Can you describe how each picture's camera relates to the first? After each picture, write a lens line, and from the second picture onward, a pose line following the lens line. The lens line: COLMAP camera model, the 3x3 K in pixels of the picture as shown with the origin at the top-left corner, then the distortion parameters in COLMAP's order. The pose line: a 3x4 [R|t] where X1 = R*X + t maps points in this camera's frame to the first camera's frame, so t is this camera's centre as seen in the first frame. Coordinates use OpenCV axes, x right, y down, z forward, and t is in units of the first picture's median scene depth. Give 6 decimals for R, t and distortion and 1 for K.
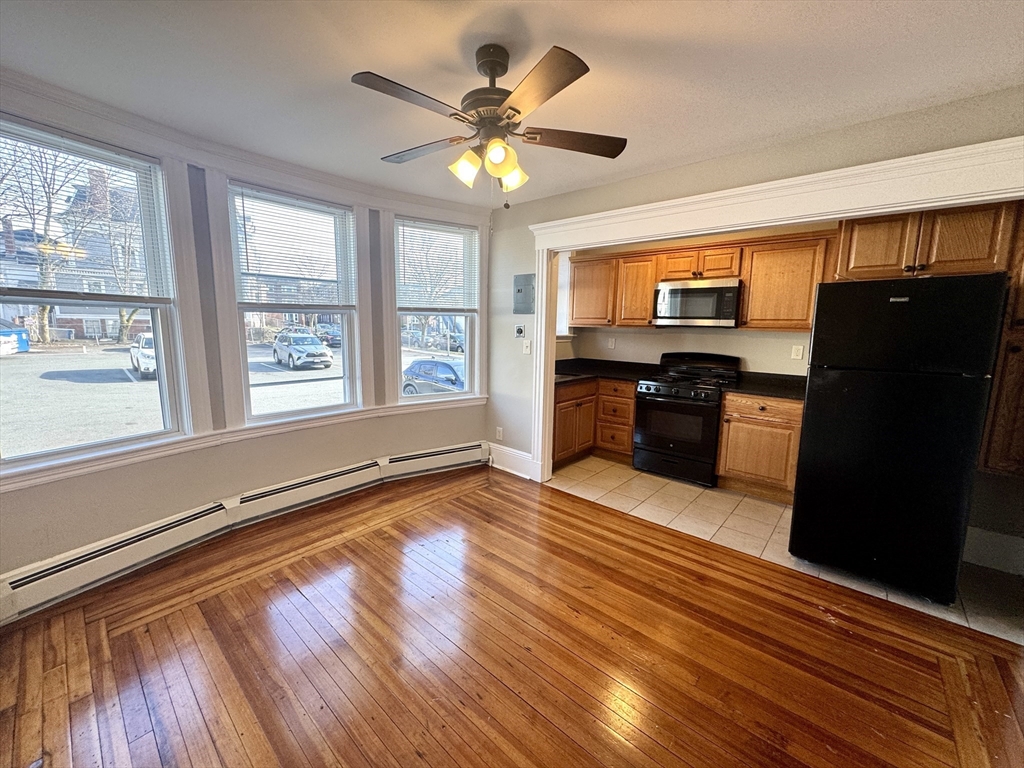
lens RADIAL K [[441.4, 0, 497.1], [0, 441.4, 386.5], [0, 0, 1]] dist [0.003913, -0.000185]
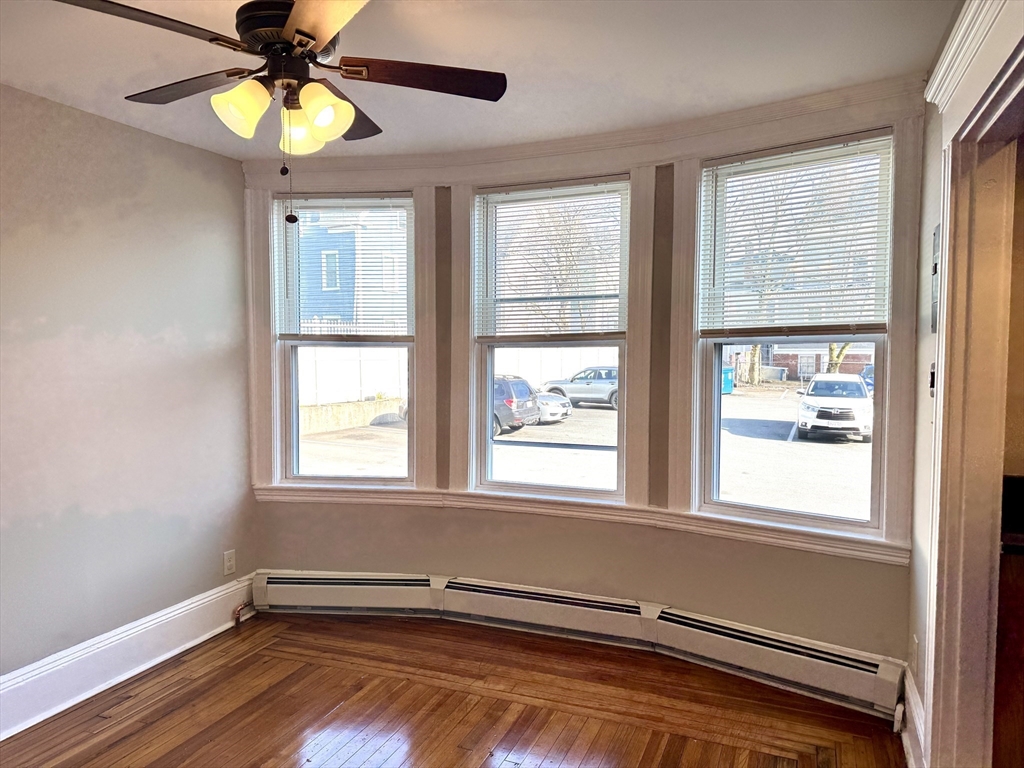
lens RADIAL K [[726.7, 0, 507.3], [0, 726.7, 385.4], [0, 0, 1]] dist [0.048976, -0.060708]
pose [[0.310129, 0.029185, -0.950246, 0.517555], [-0.129811, 0.991467, -0.011915, -0.070106], [0.941790, 0.127048, 0.311271, 0.496133]]
